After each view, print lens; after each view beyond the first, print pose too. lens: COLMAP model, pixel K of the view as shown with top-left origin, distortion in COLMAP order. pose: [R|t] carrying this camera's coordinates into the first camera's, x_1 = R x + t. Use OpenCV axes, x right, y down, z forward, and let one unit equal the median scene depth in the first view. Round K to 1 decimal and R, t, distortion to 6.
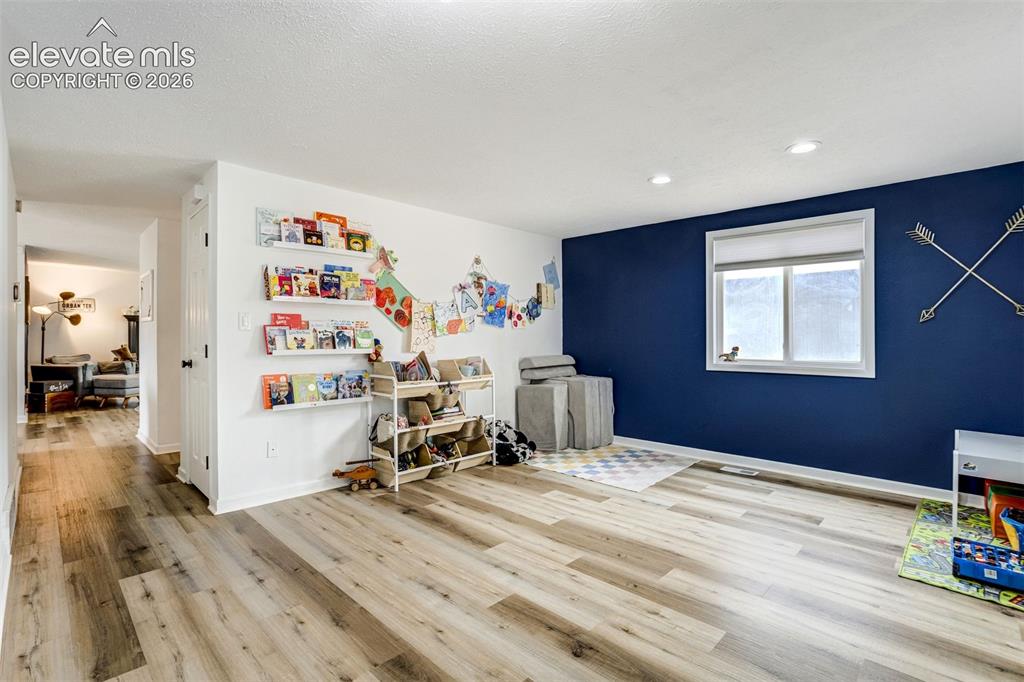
lens RADIAL K [[469.6, 0, 502.9], [0, 469.6, 325.3], [0, 0, 1]] dist [-0.031173, 0.006231]
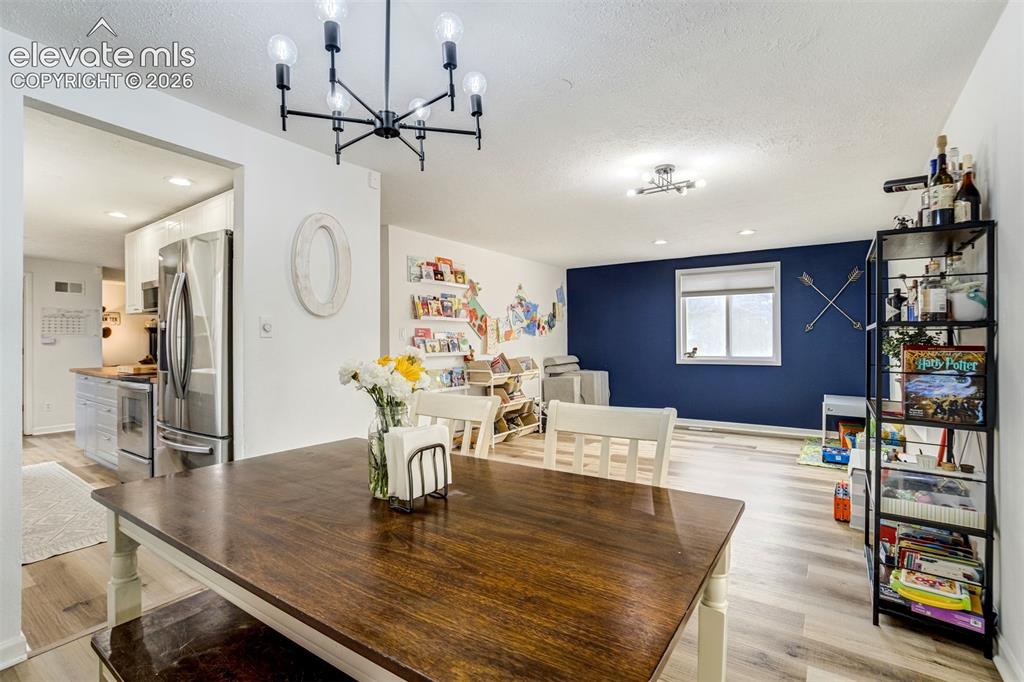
lens RADIAL K [[469.6, 0, 504.6], [0, 469.6, 332.2], [0, 0, 1]] dist [-0.031173, 0.006231]
pose [[0.985384, -0.005730, 0.170253, -0.401244], [0.004961, 0.999975, 0.004943, -0.015601], [-0.170277, -0.004027, 0.985388, -0.418011]]
